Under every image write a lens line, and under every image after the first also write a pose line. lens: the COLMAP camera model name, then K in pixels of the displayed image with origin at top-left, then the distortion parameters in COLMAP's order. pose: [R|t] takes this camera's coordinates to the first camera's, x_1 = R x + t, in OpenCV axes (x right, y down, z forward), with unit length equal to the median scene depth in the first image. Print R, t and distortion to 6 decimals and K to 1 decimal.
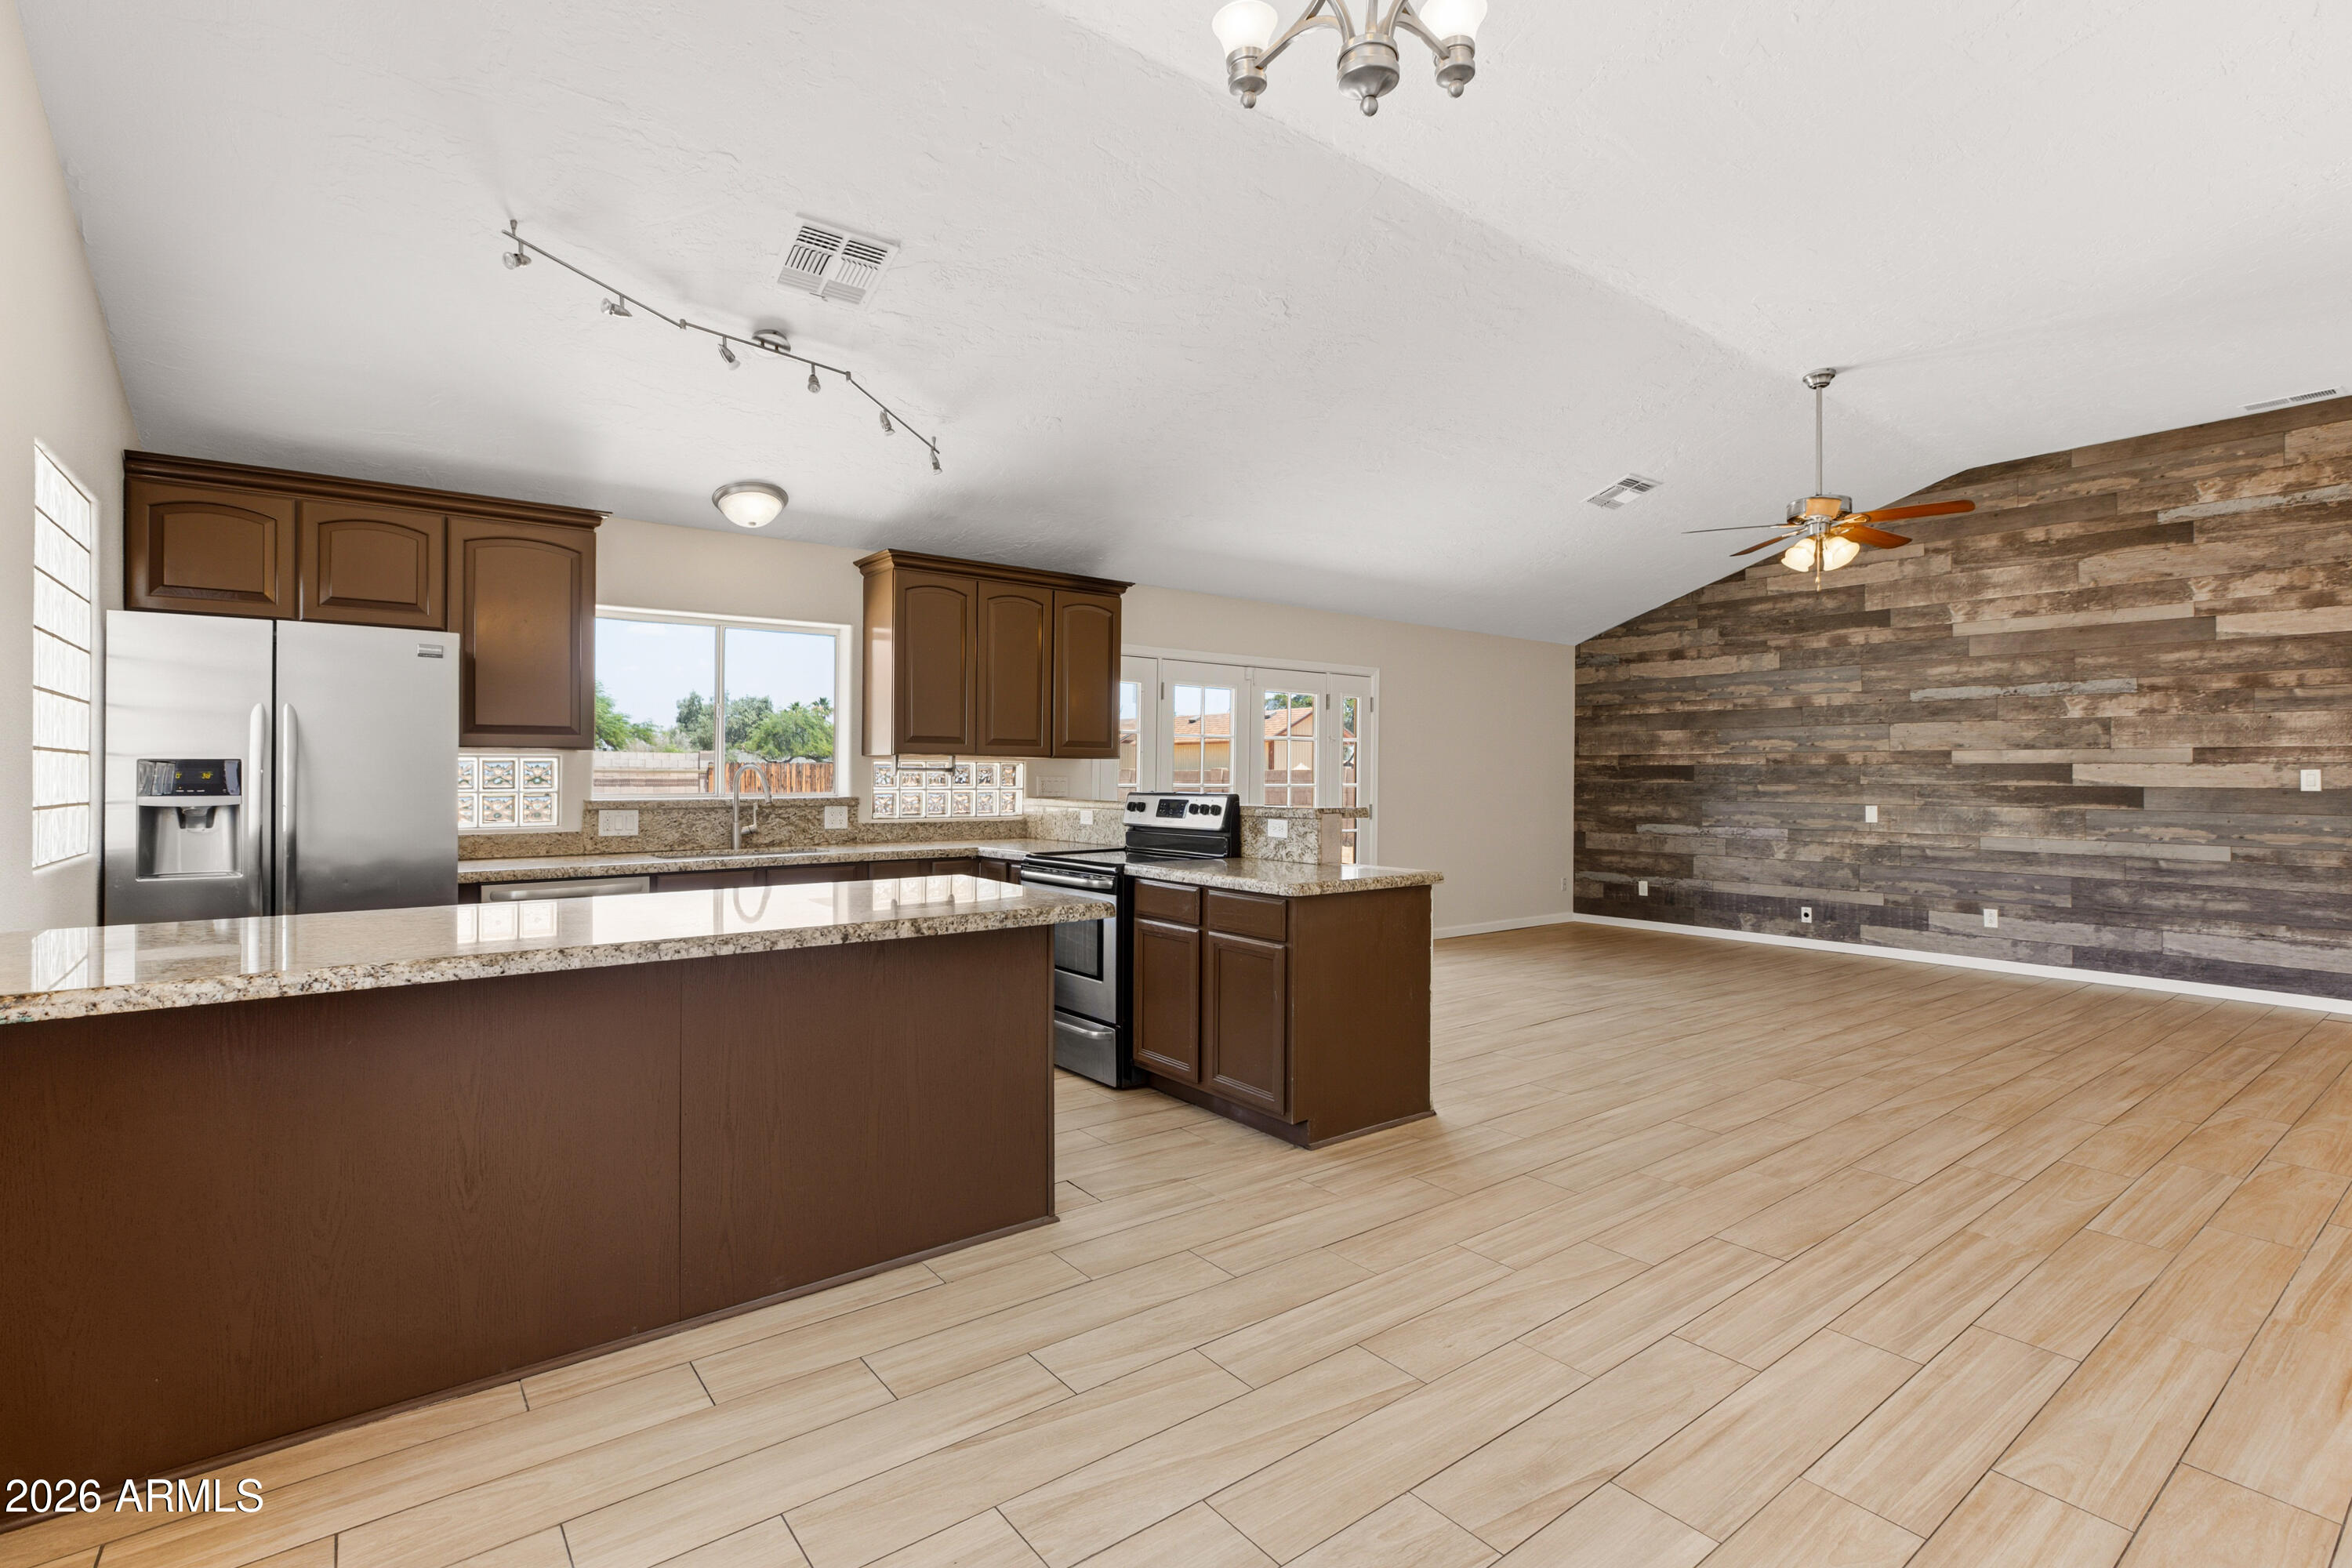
lens RADIAL K [[1060.4, 0, 1186.5], [0, 1060.4, 788.1], [0, 0, 1]] dist [-0.009342, 0.001331]
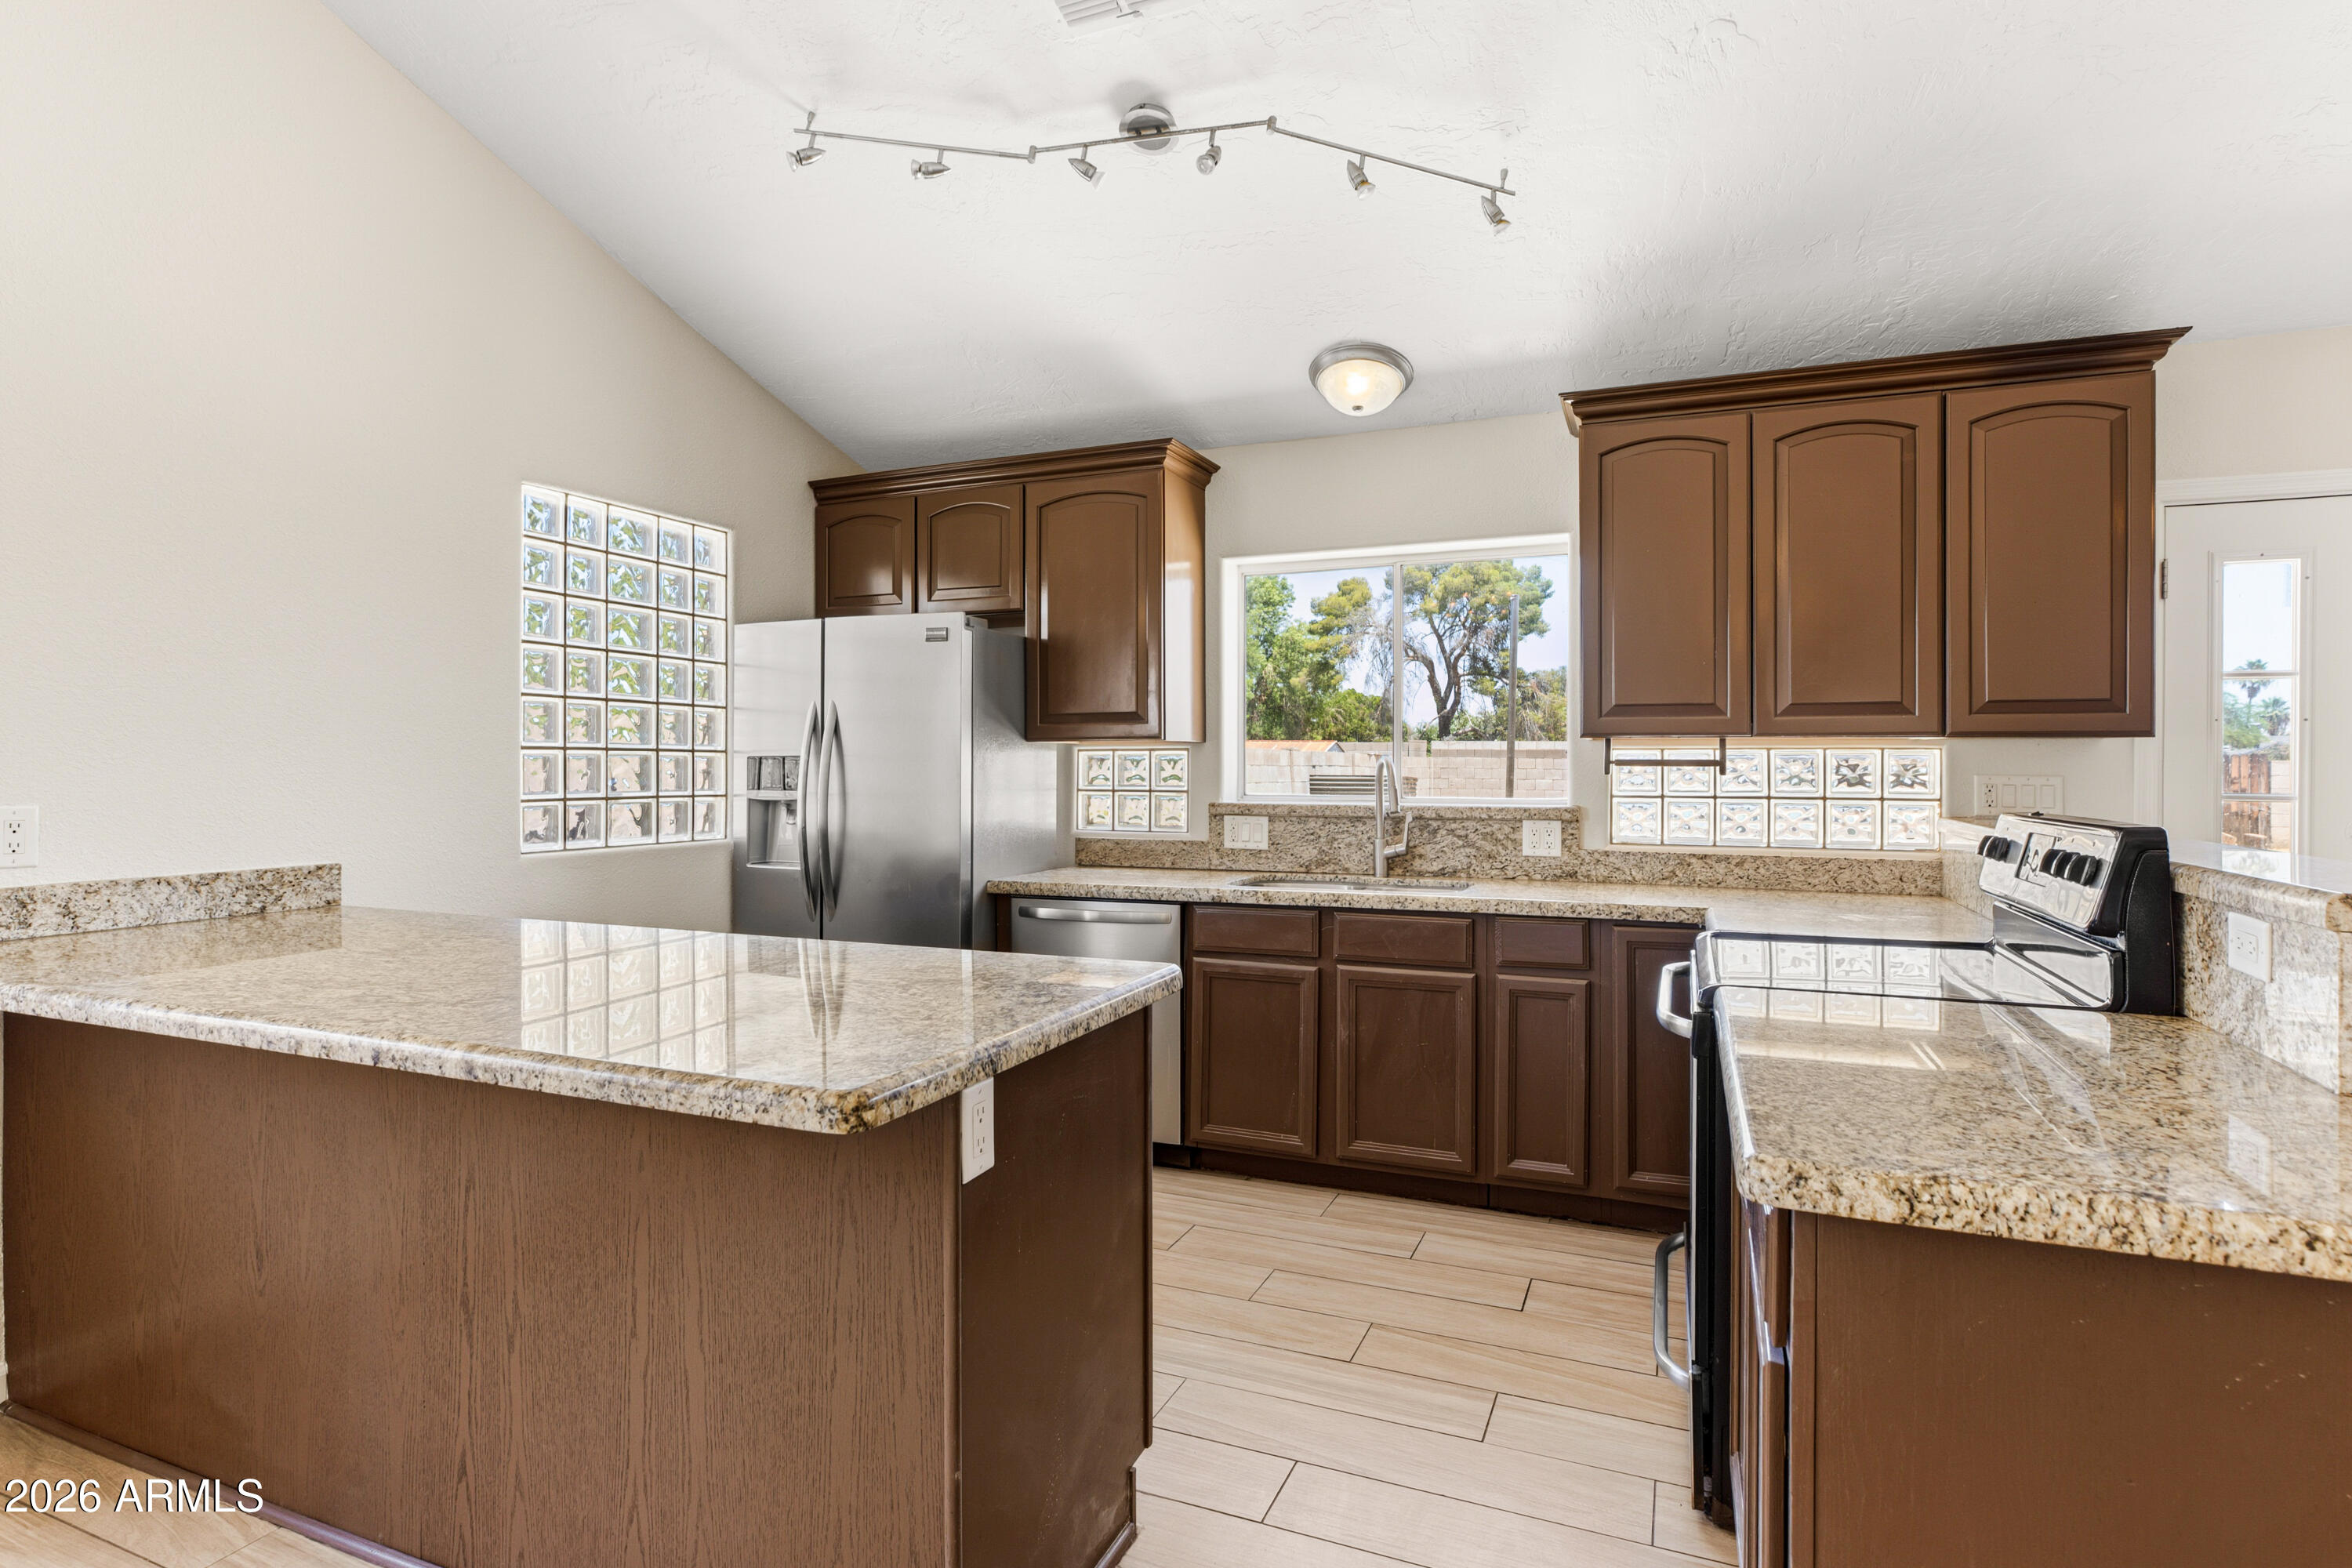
lens RADIAL K [[1218.9, 0, 1180.7], [0, 1218.9, 766.3], [0, 0, 1]] dist [-0.002518, 0.002434]
pose [[0.487382, -0.002564, -0.873185, 0.233456], [-0.011566, 0.999889, -0.009392, -0.007135], [0.873112, 0.014677, 0.487298, 0.523331]]
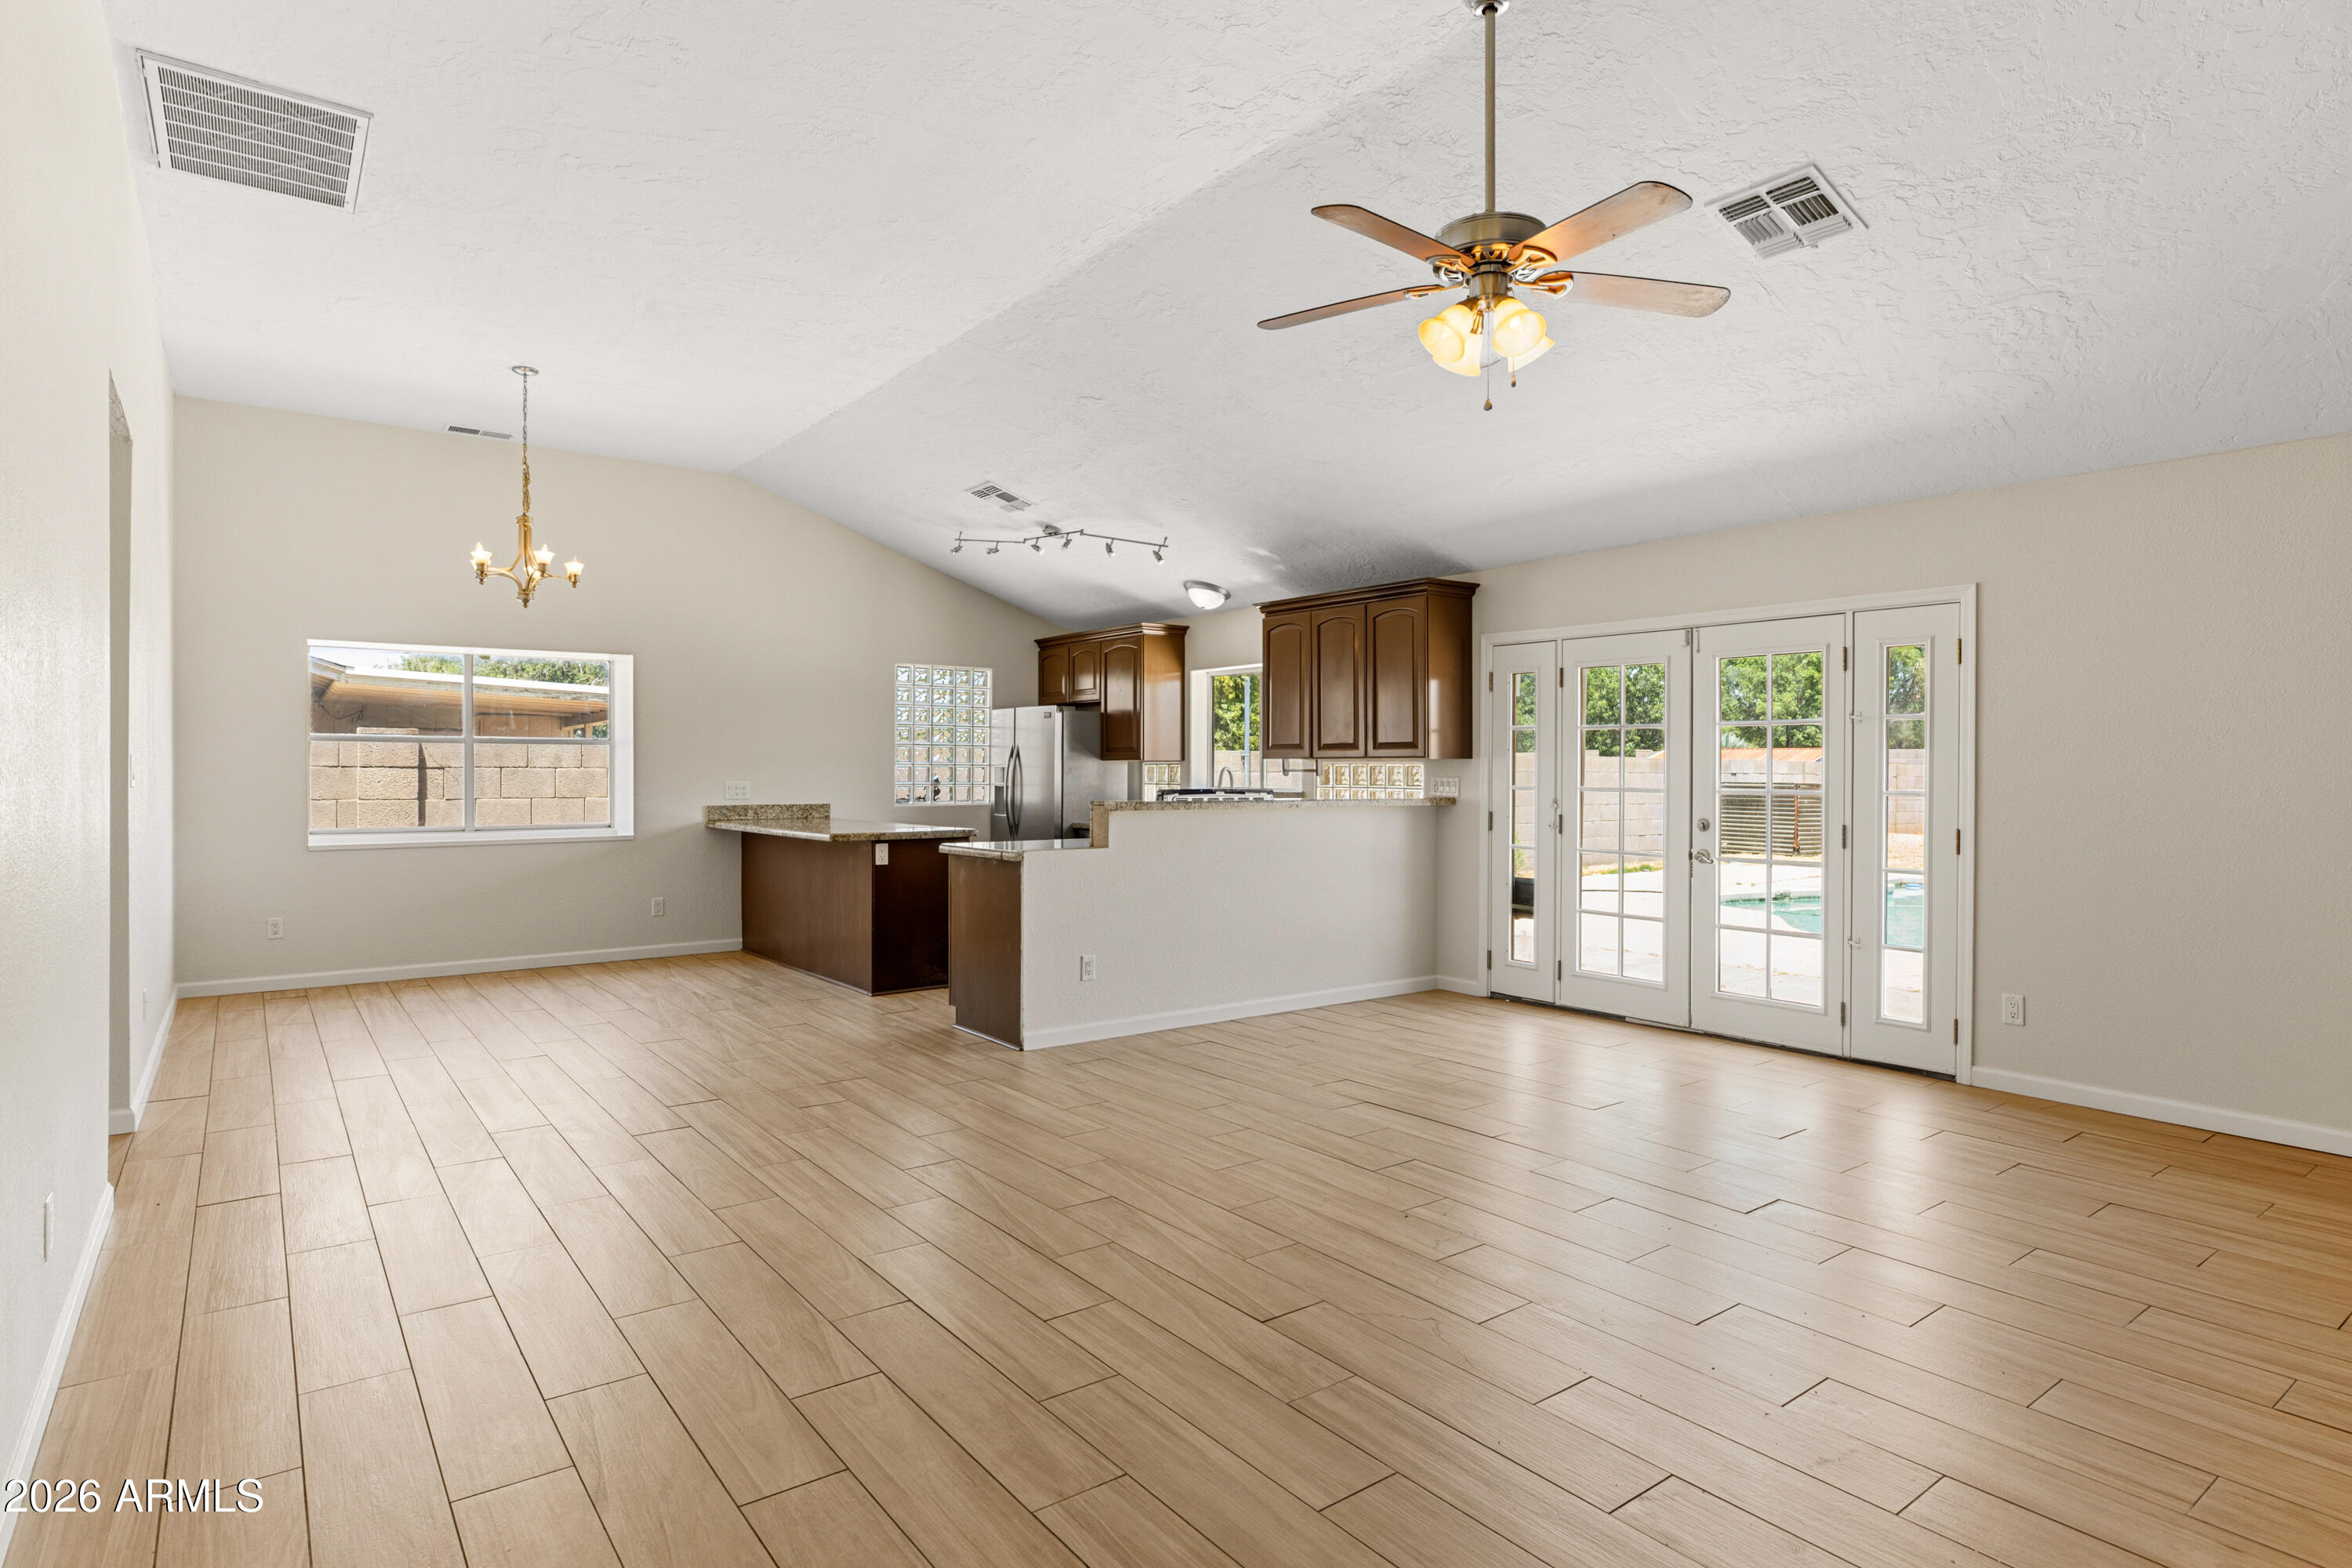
lens RADIAL K [[1294.8, 0, 1190.4], [0, 1294.8, 771.6], [0, 0, 1]] dist [0.004049, 0.000467]
pose [[-0.005524, -0.007292, -0.999958, 1.444690], [-0.020240, 0.999769, -0.007179, -0.003265], [0.999780, 0.020200, -0.005670, 1.011907]]
